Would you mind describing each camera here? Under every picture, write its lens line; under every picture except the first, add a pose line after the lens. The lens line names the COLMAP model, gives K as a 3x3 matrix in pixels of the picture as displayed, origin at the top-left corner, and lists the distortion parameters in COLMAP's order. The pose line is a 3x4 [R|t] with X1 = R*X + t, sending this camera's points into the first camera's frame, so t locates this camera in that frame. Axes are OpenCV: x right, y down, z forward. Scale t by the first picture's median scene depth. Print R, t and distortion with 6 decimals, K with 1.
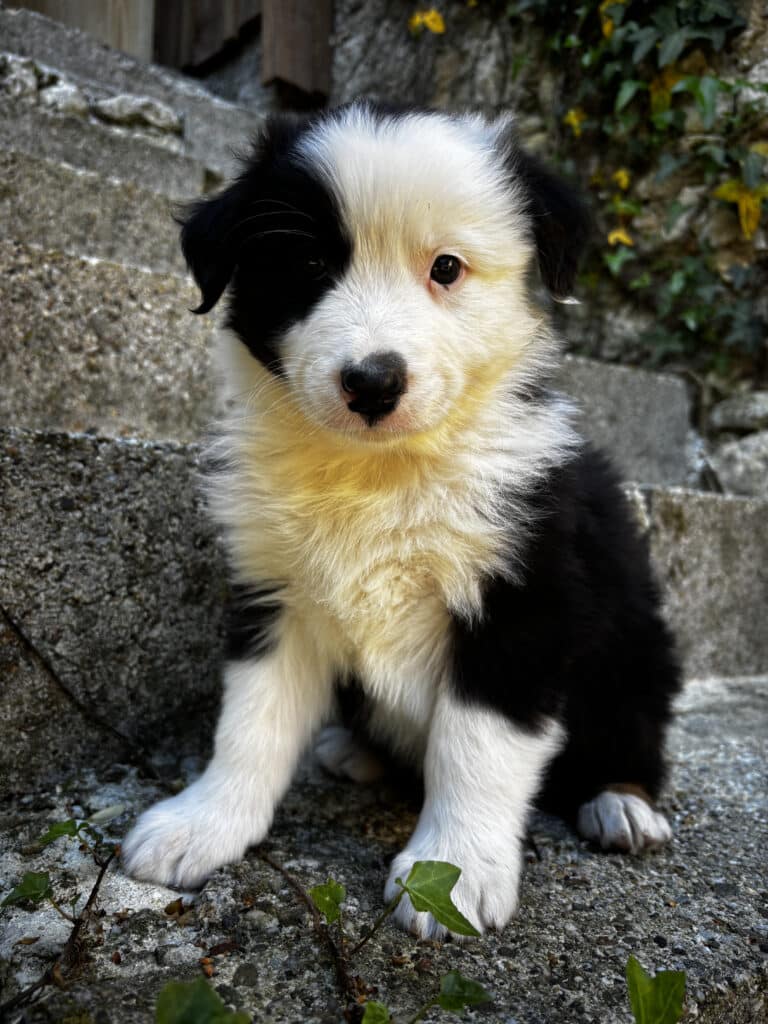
lens RADIAL K [[803.6, 0, 389.7], [0, 803.6, 515.2], [0, 0, 1]] dist [0.021554, -0.041662]
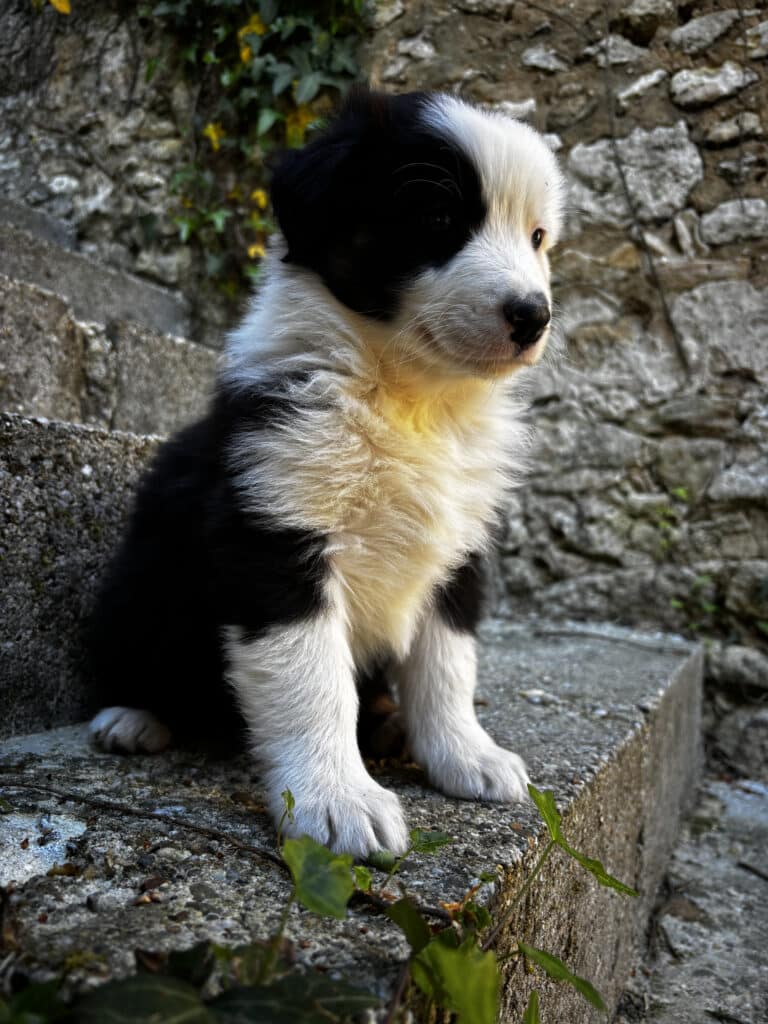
lens RADIAL K [[803.6, 0, 381.8], [0, 803.6, 513.7], [0, 0, 1]] dist [0.021554, -0.041662]
pose [[0.873944, -0.007036, 0.485976, -0.165210], [0.016399, 0.999753, -0.015016, 0.036193], [-0.485751, 0.021093, 0.873843, -0.010090]]
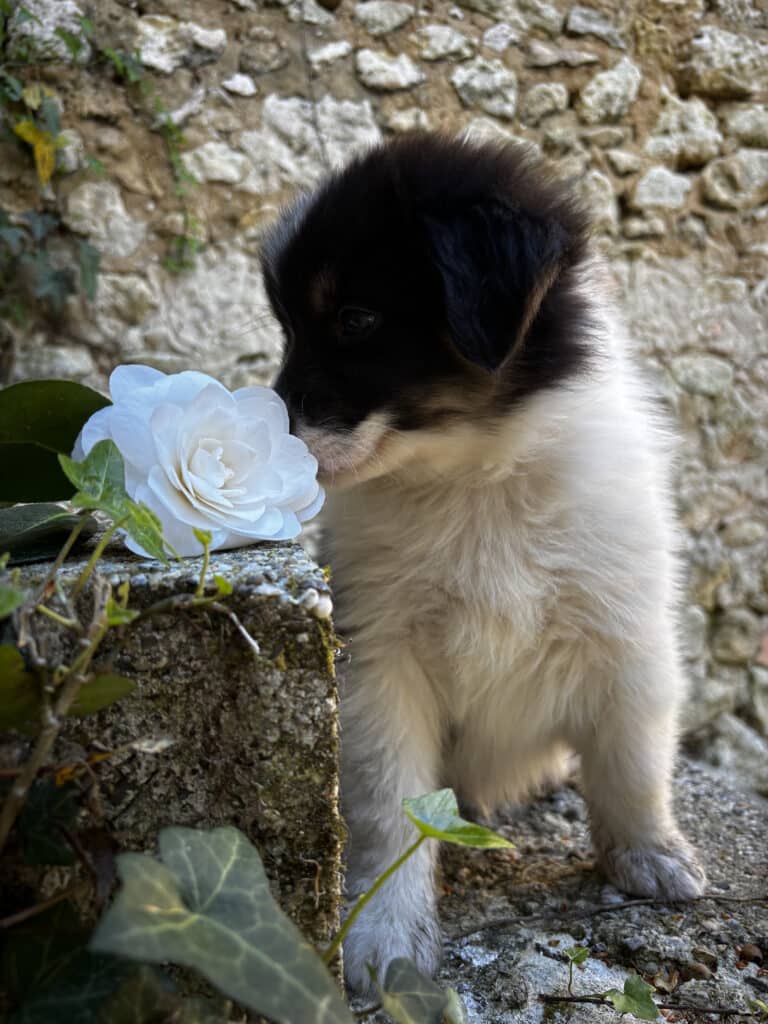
lens RADIAL K [[803.6, 0, 392.8], [0, 803.6, 506.2], [0, 0, 1]] dist [0.021554, -0.041662]
pose [[0.344261, -0.138391, 0.928618, -0.564189], [0.028781, 0.990168, 0.136893, -0.131239], [-0.938433, -0.020401, 0.344859, 0.415153]]
